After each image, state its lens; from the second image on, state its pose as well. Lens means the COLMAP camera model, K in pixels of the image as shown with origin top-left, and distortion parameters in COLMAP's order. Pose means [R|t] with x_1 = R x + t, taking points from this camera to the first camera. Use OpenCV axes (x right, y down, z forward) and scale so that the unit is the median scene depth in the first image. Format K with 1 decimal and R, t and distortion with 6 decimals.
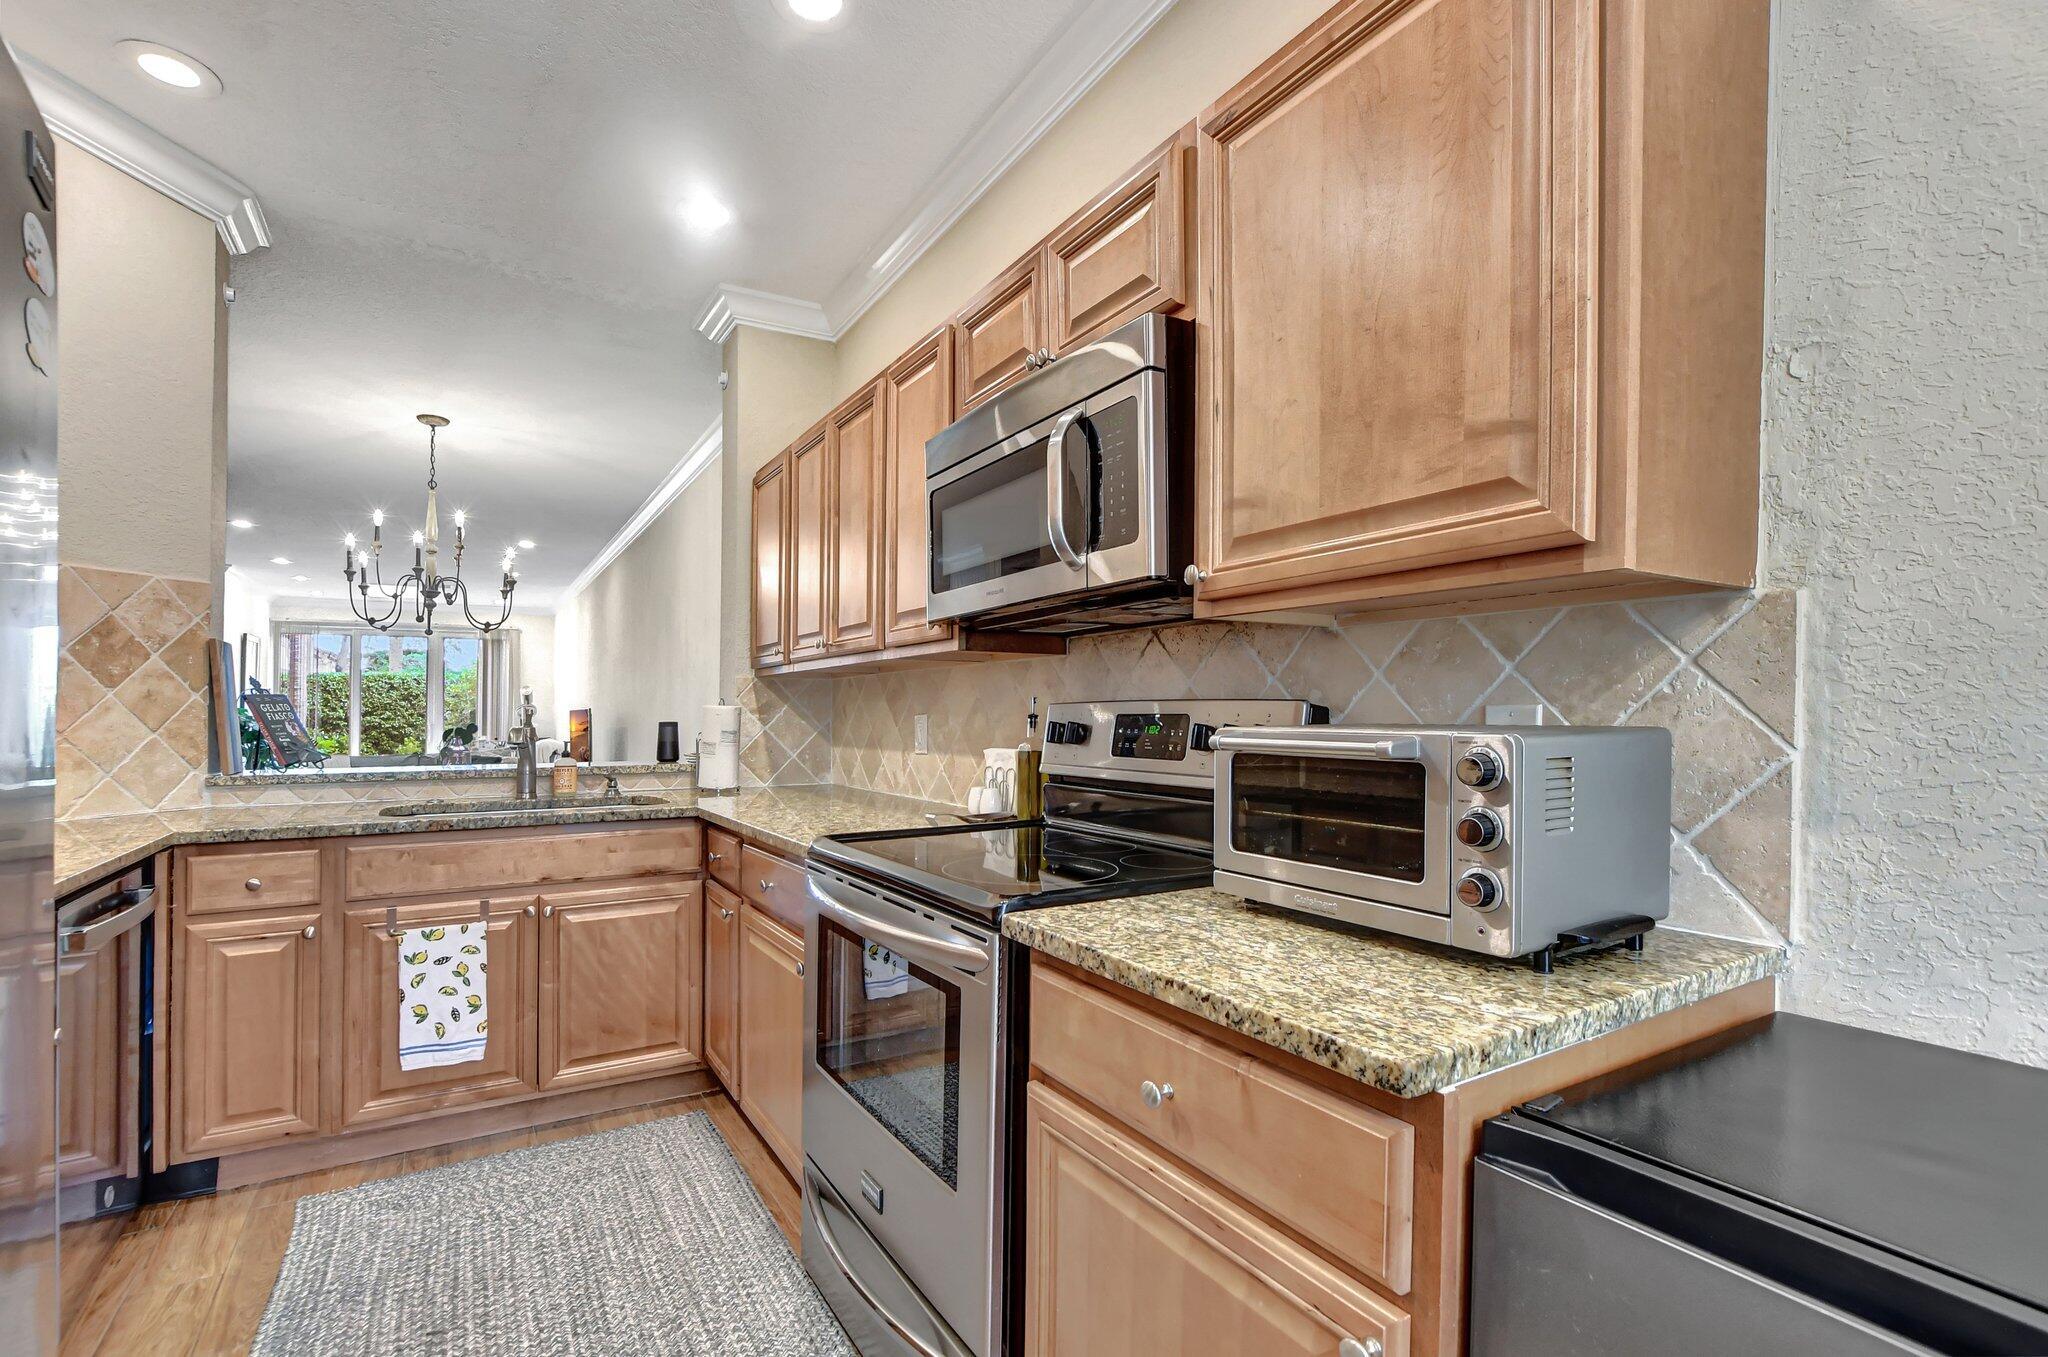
lens RADIAL K [[926.8, 0, 987.5], [0, 926.8, 732.1], [0, 0, 1]] dist [-0.007026, -0.003566]
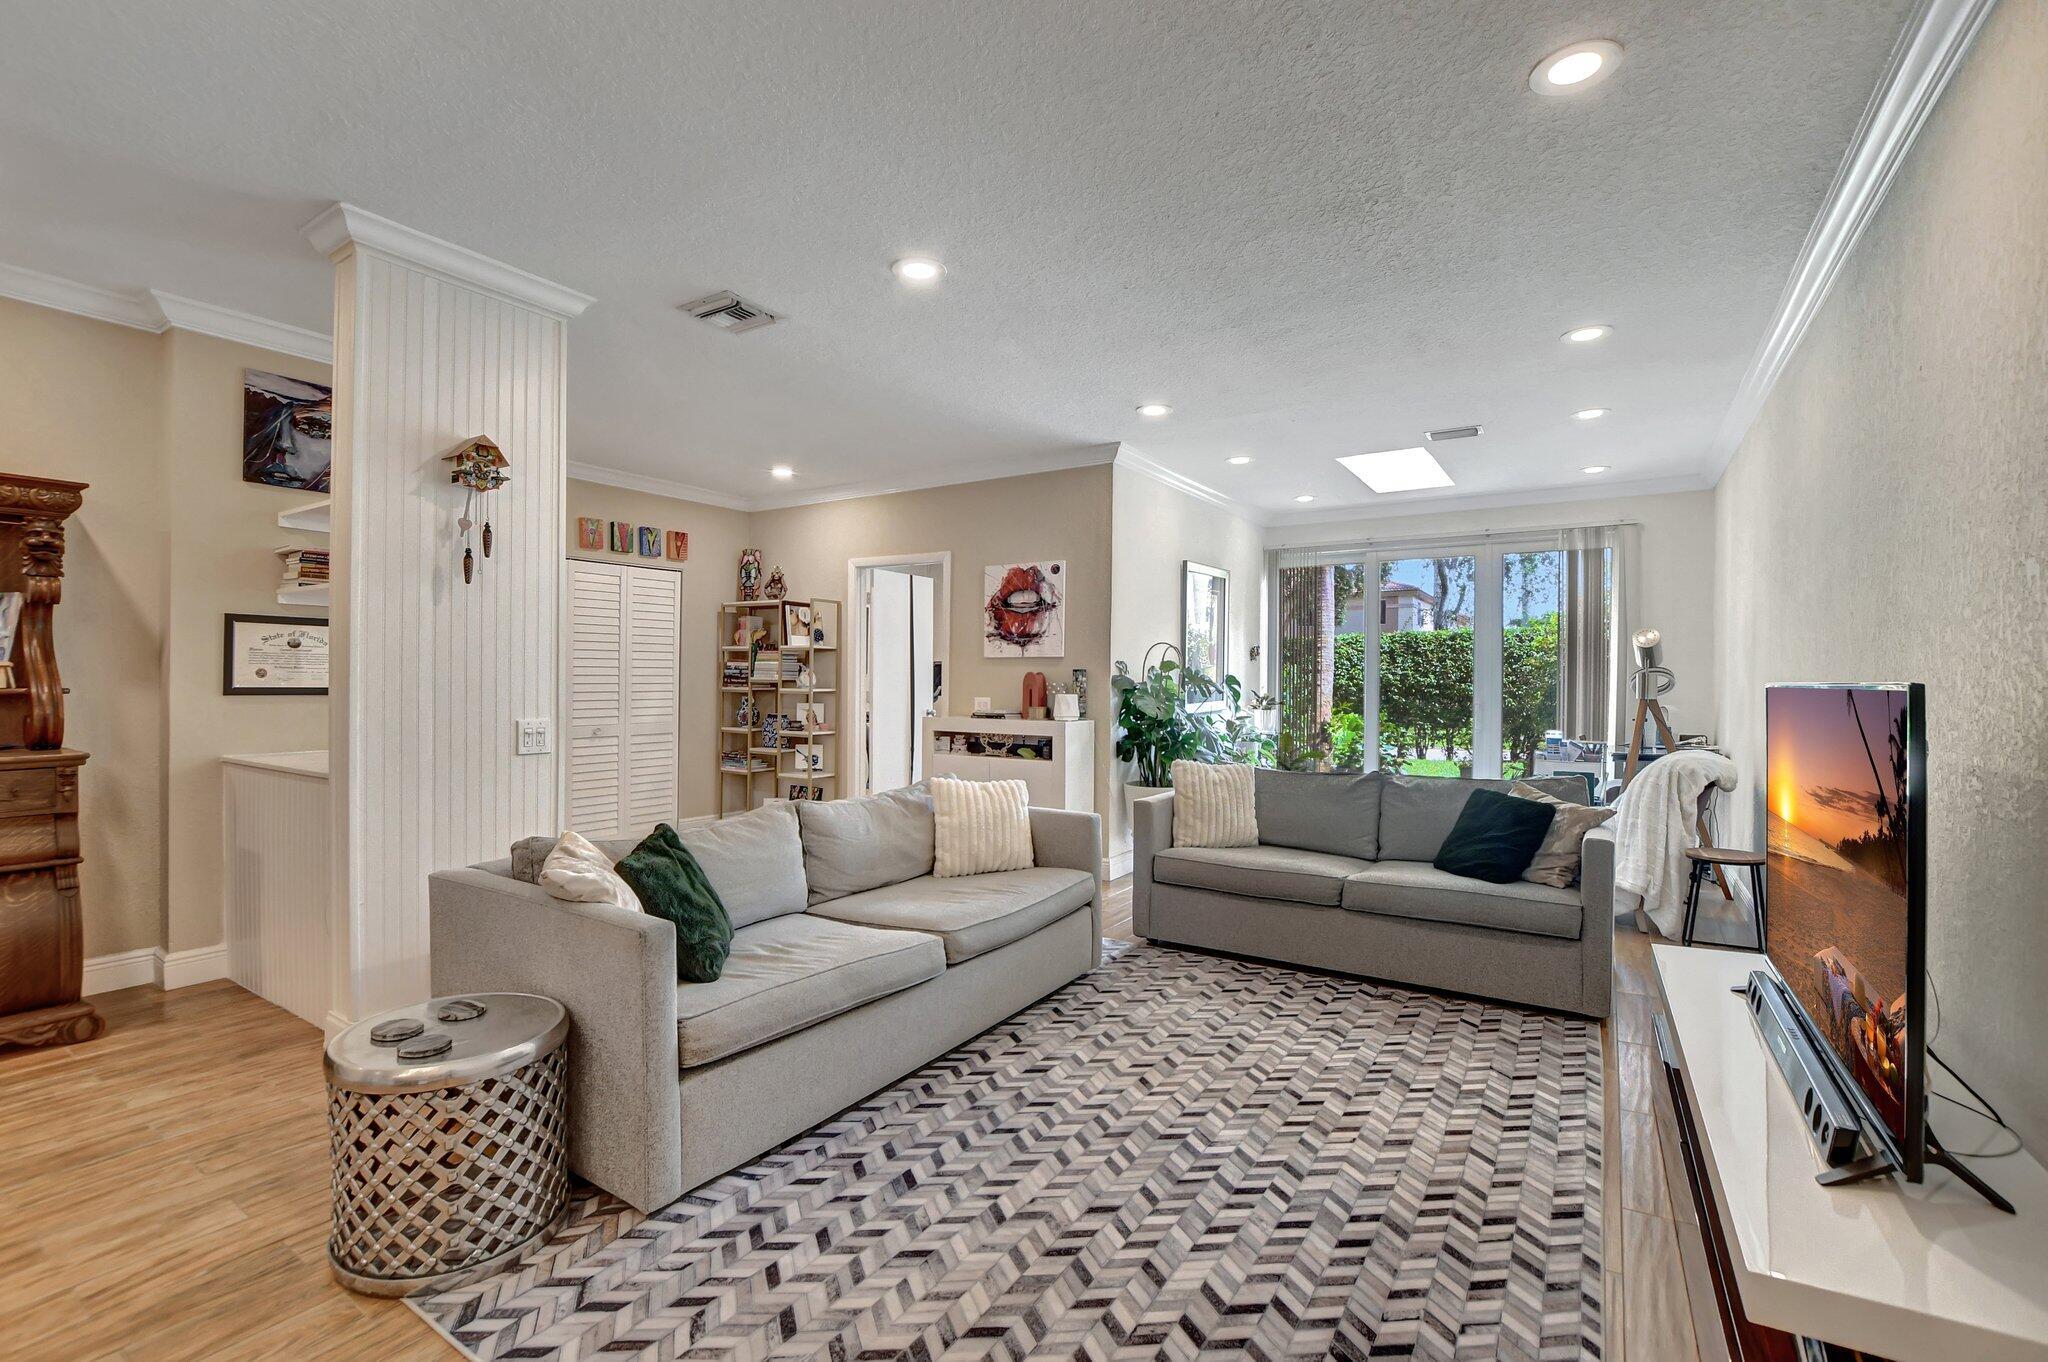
lens RADIAL K [[926.8, 0, 1016.9], [0, 926.8, 674.6], [0, 0, 1]] dist [-0.007026, -0.003566]
pose [[0.457361, -0.003325, -0.889275, -0.783220], [-0.020210, 0.999696, -0.014132, -0.043759], [0.889052, 0.024436, 0.457154, 1.719437]]
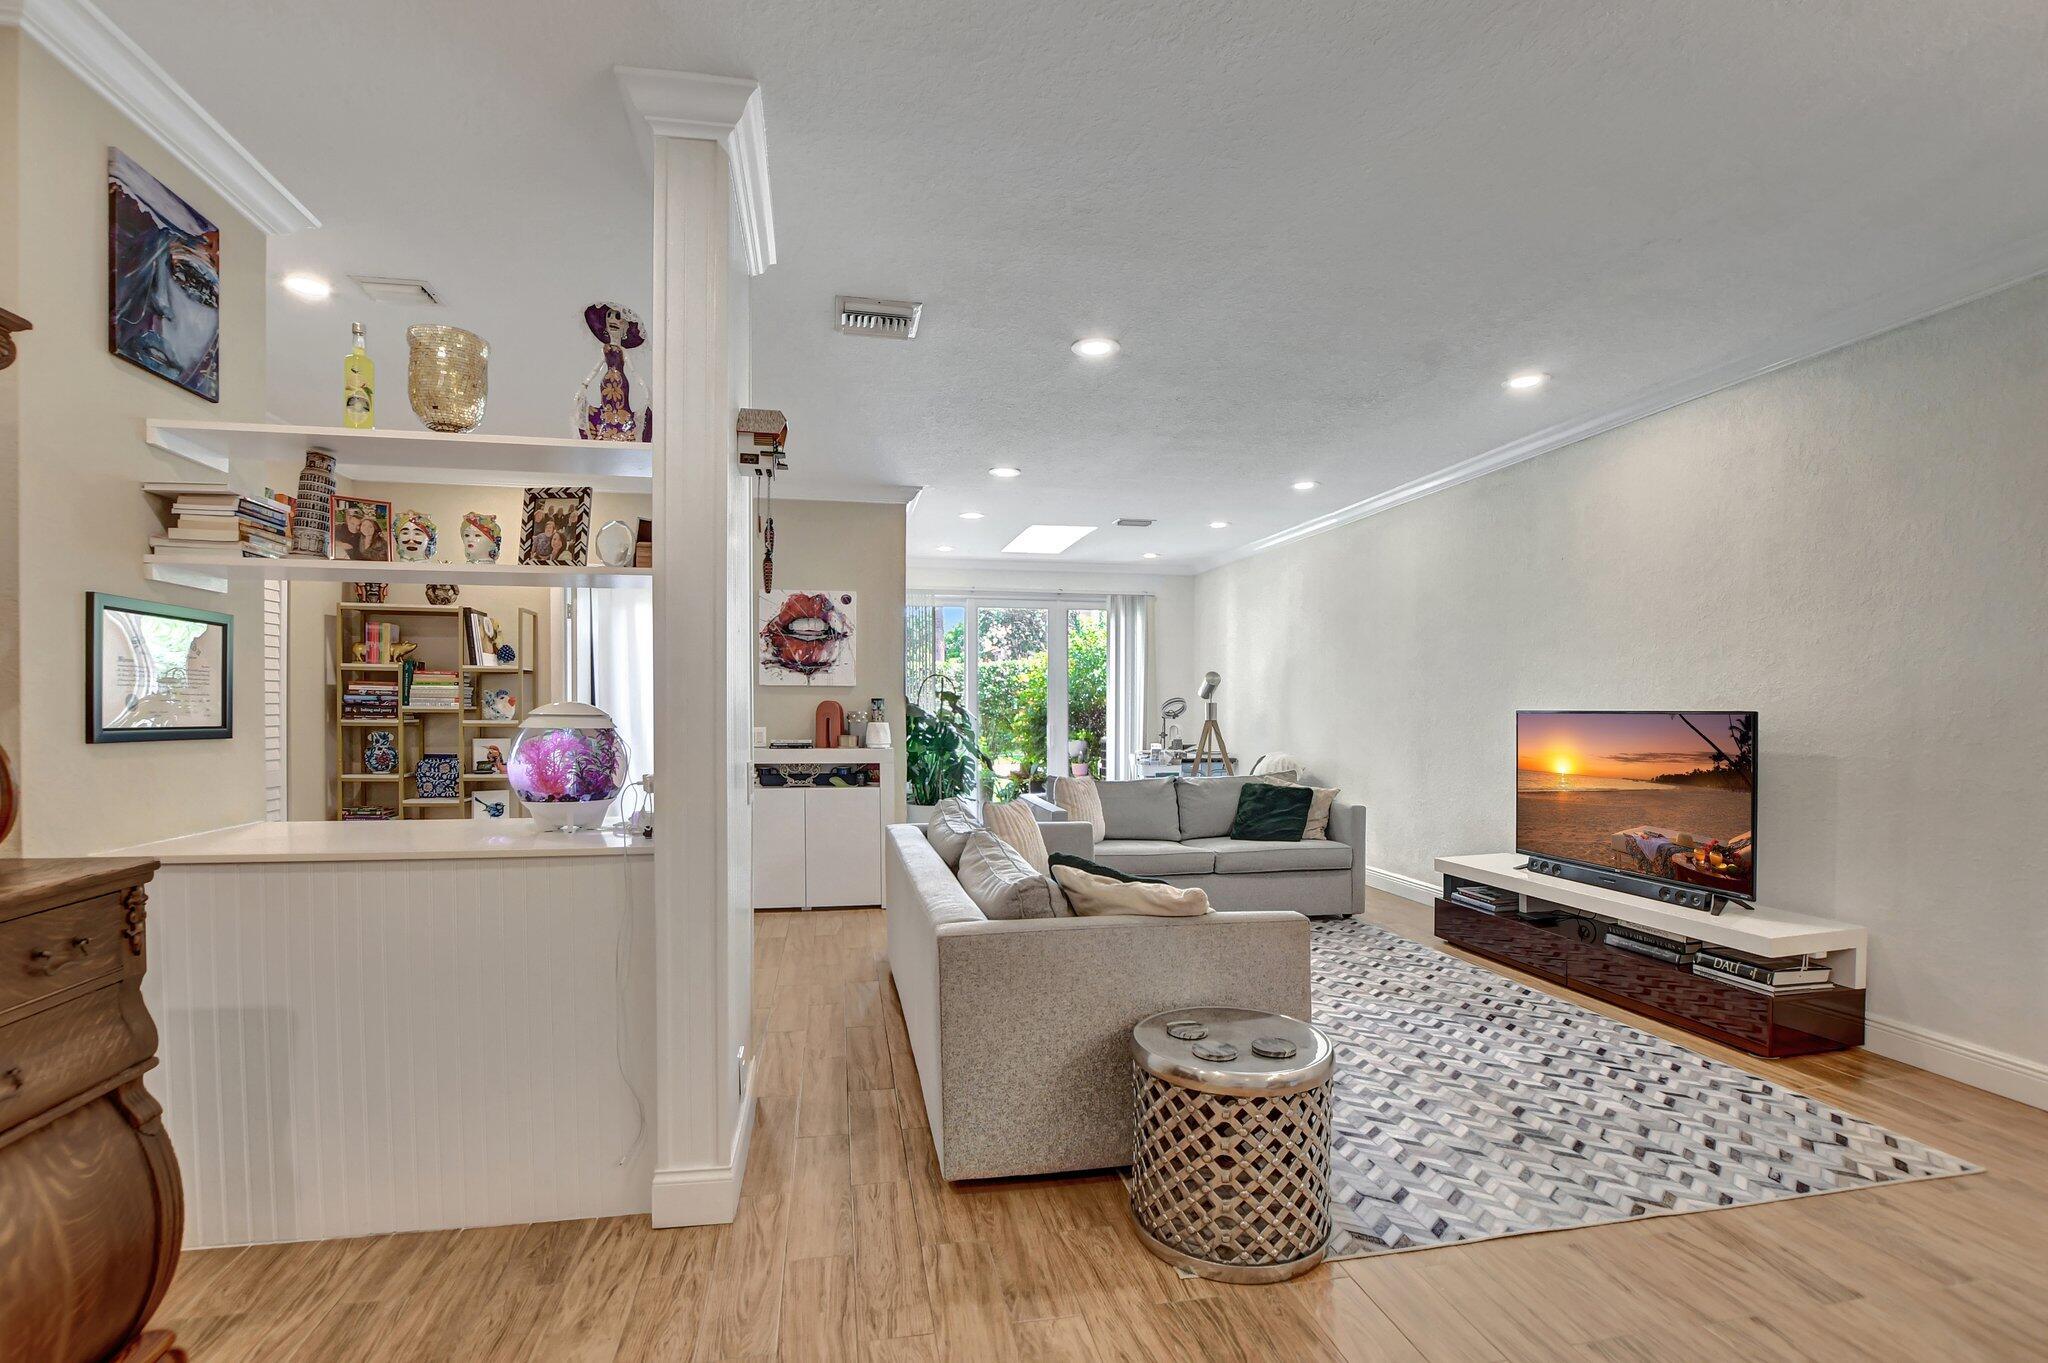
lens RADIAL K [[926.8, 0, 1029.0], [0, 926.8, 718.5], [0, 0, 1]] dist [-0.007026, -0.003566]
pose [[0.950705, 0.003421, -0.310077, -1.410389], [-0.006067, 0.999953, -0.007570, -0.030160], [0.310037, 0.009078, 0.950681, 1.021215]]
